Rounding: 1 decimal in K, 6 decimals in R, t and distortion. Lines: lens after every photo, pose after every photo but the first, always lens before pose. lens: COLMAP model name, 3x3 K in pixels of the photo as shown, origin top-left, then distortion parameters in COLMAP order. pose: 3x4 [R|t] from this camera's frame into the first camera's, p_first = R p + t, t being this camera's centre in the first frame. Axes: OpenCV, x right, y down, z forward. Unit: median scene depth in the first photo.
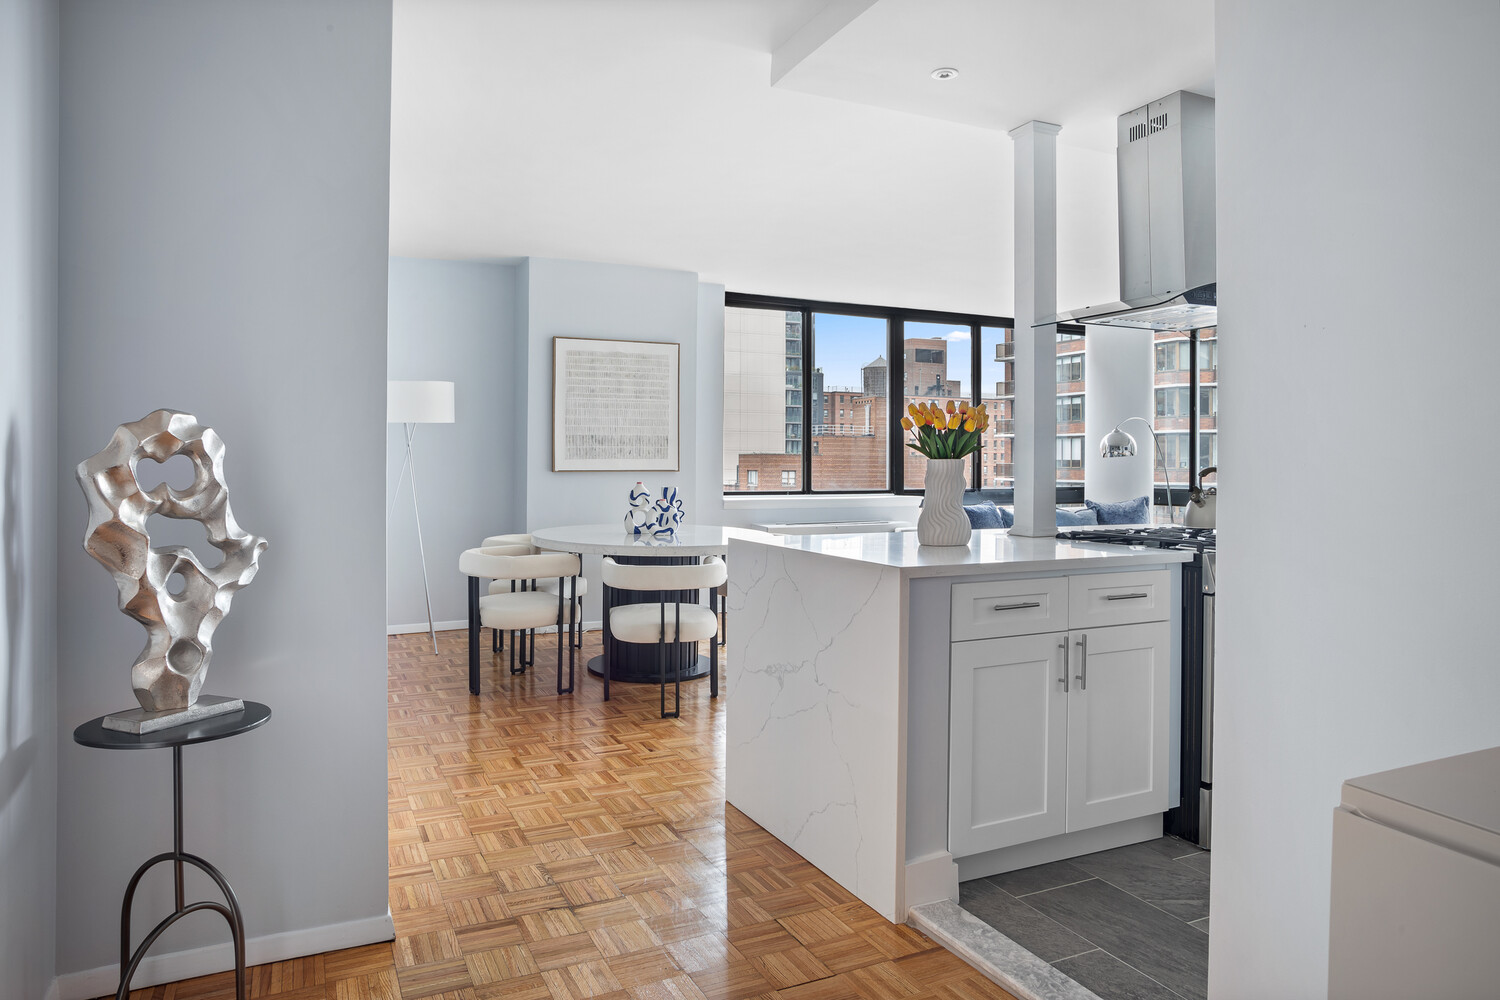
lens RADIAL K [[961.9, 0, 722.5], [0, 961.9, 446.0], [0, 0, 1]] dist [-0.082473, 0.082820]
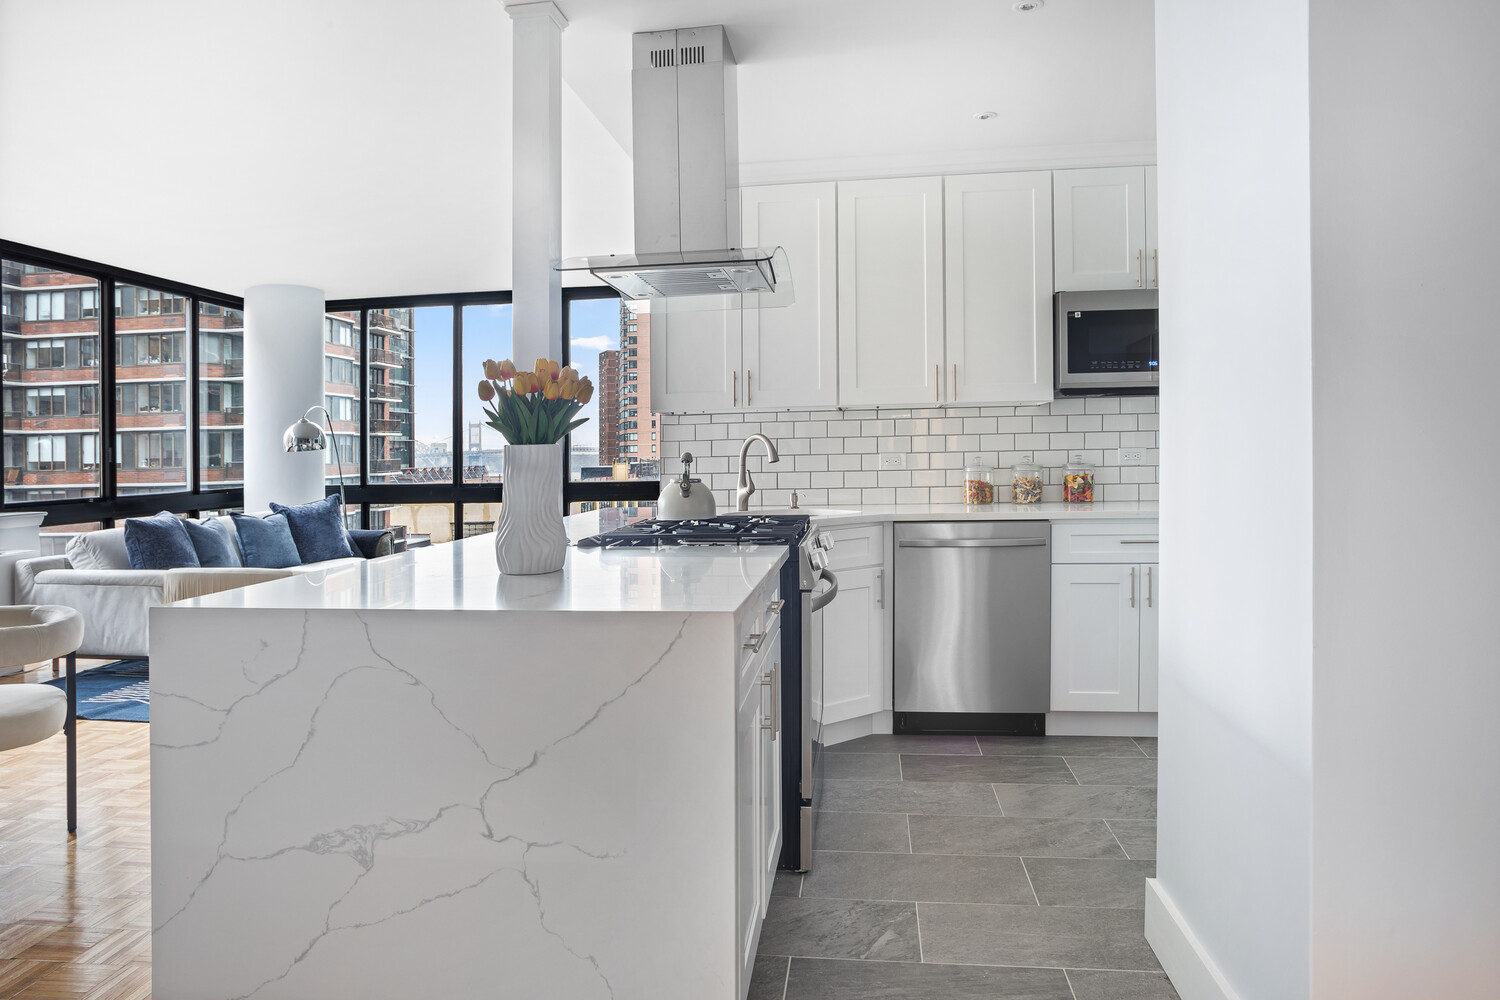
lens RADIAL K [[961.9, 0, 722.5], [0, 961.9, 446.0], [0, 0, 1]] dist [-0.082473, 0.082820]
pose [[0.544563, -0.012899, 0.838621, -0.123318], [0.011156, 0.999905, 0.008136, 0.004750], [-0.838646, 0.004925, 0.544655, 0.241073]]
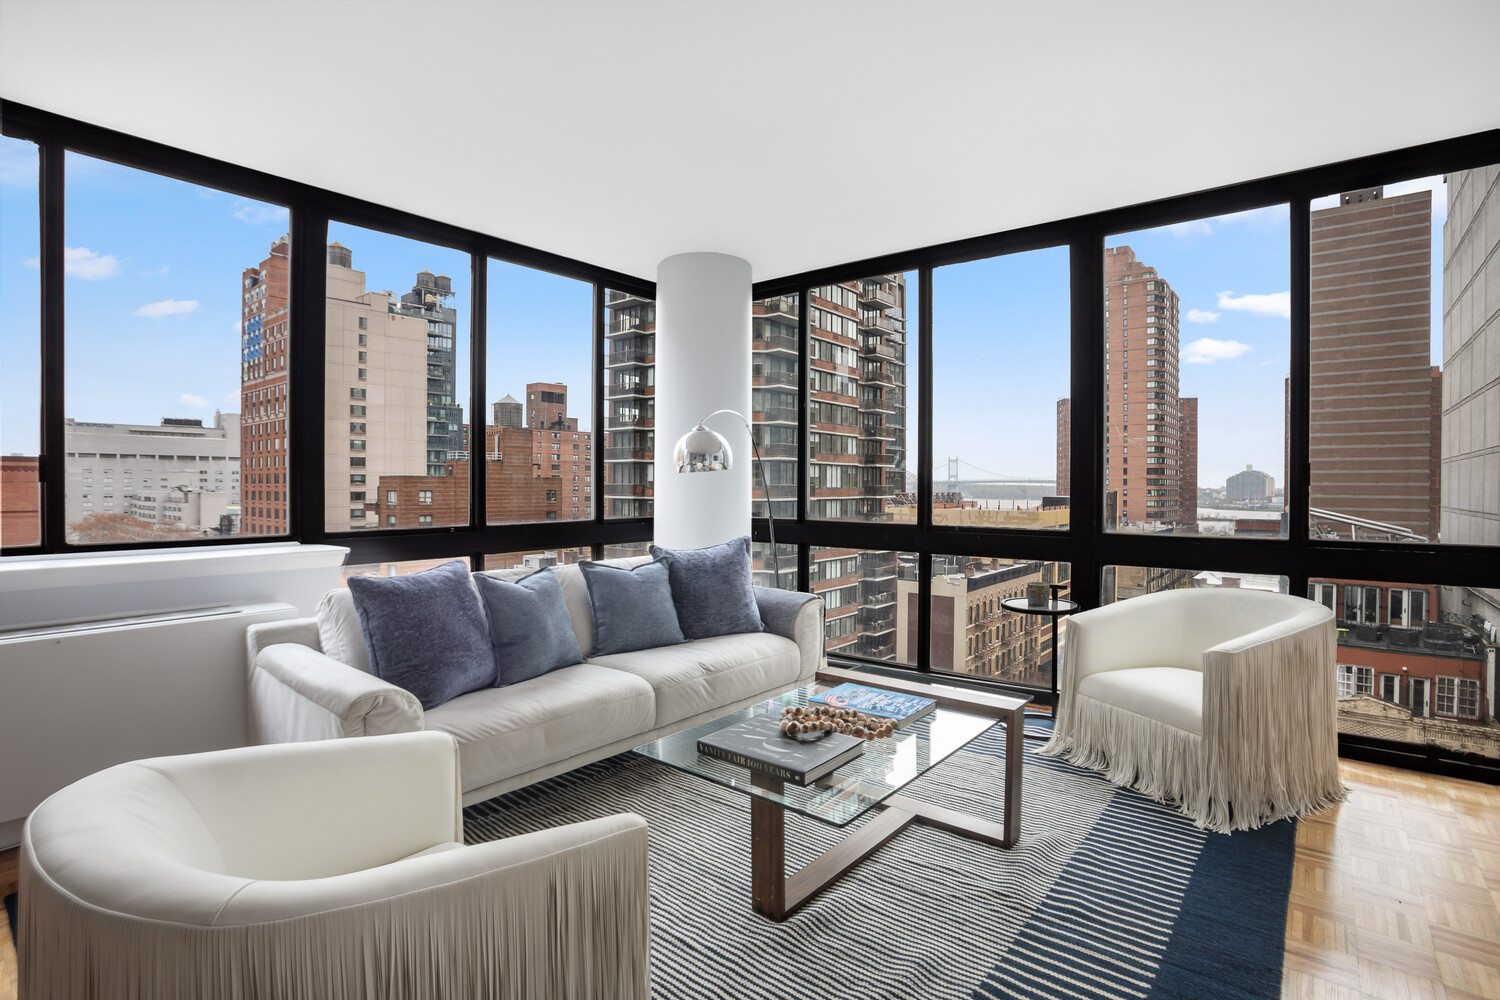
lens RADIAL K [[728.3, 0, 738.8], [0, 728.3, 479.3], [0, 0, 1]] dist [-0.019408, 0.000330]
pose [[0.898281, 0.000649, 0.439421, 0.273285], [-0.005767, 0.999930, 0.010313, 0.012920], [-0.439384, -0.011798, 0.898222, 0.672420]]
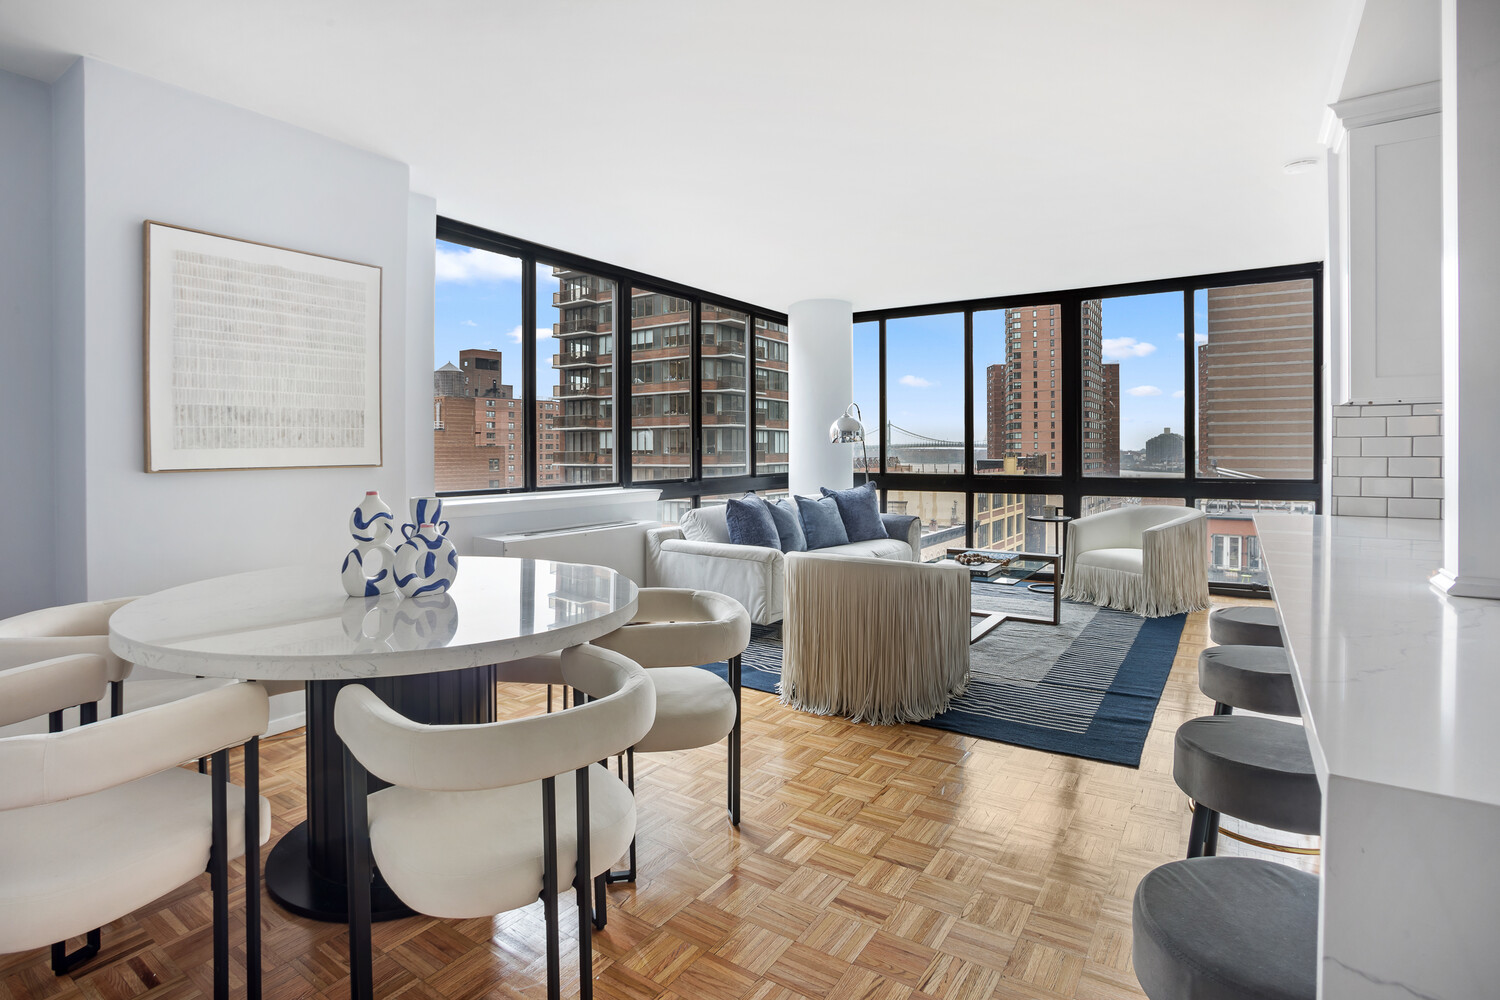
lens RADIAL K [[747.7, 0, 729.0], [0, 747.7, 444.8], [0, 0, 1]] dist [-0.039844, 0.000715]
pose [[0.857793, -0.005816, 0.513962, -0.103415], [0.001552, 0.999961, 0.008727, 0.008027], [-0.513992, -0.006688, 0.857769, 0.468652]]
